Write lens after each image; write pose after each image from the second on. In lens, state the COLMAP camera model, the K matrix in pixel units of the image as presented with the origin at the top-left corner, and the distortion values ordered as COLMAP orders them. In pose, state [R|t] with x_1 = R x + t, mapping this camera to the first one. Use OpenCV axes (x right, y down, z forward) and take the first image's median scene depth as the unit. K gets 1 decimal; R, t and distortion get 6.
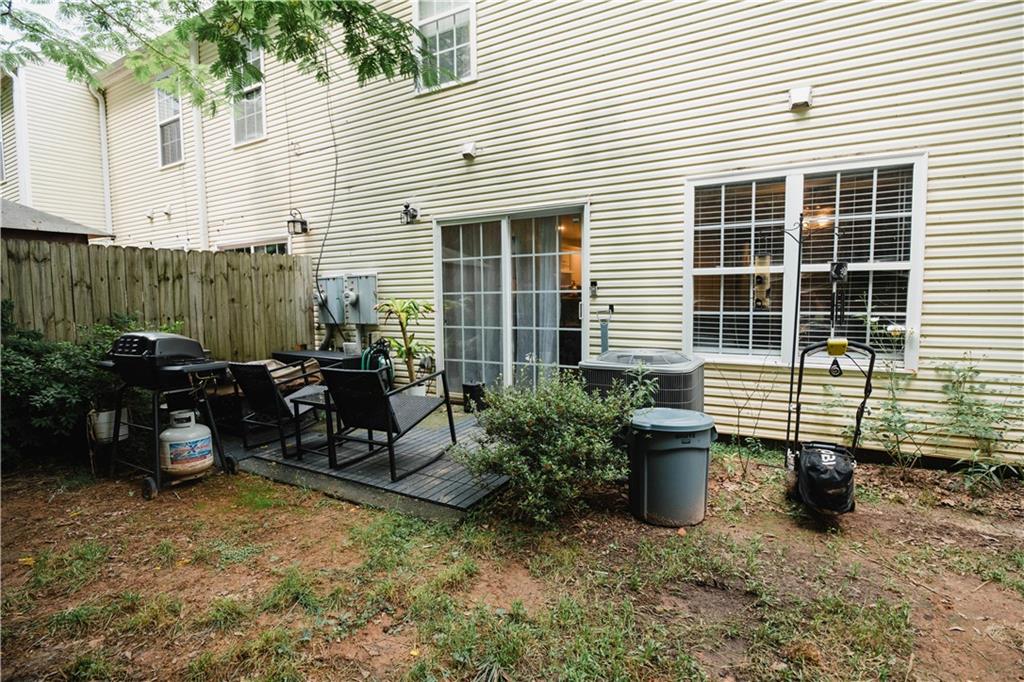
lens RADIAL K [[503.1, 0, 516.5], [0, 503.1, 337.5], [0, 0, 1]] dist [-0.020924, -0.005610]
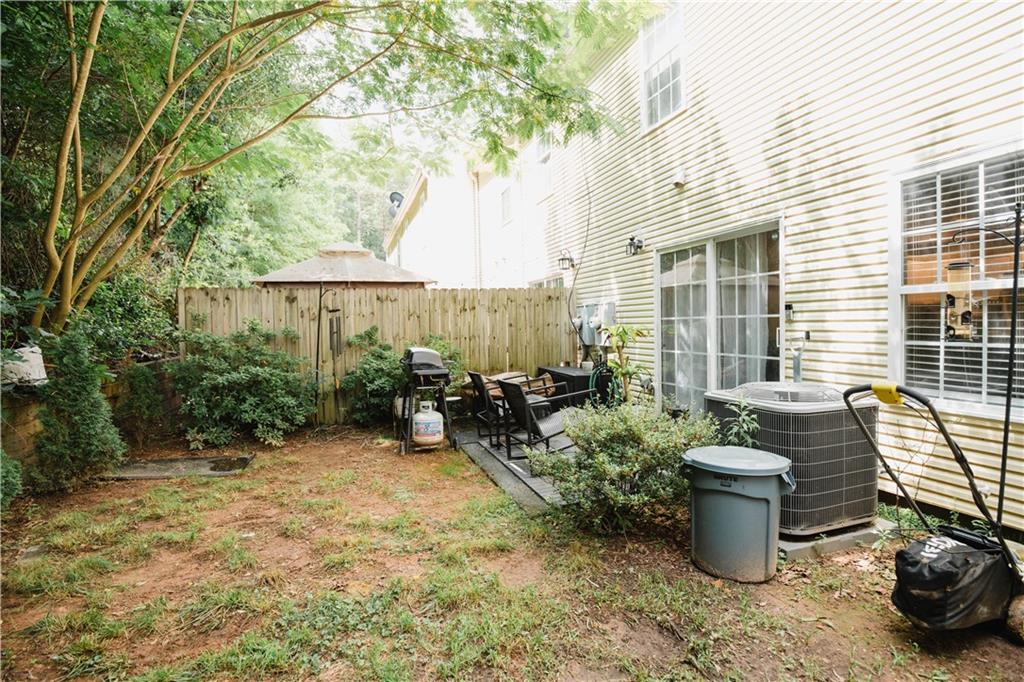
lens RADIAL K [[503.1, 0, 516.5], [0, 503.1, 337.5], [0, 0, 1]] dist [-0.020924, -0.005610]
pose [[0.754622, 0.015748, -0.655971, 0.372613], [-0.042952, 0.998753, -0.025434, -0.011189], [0.654753, 0.047368, 0.754357, 0.030756]]
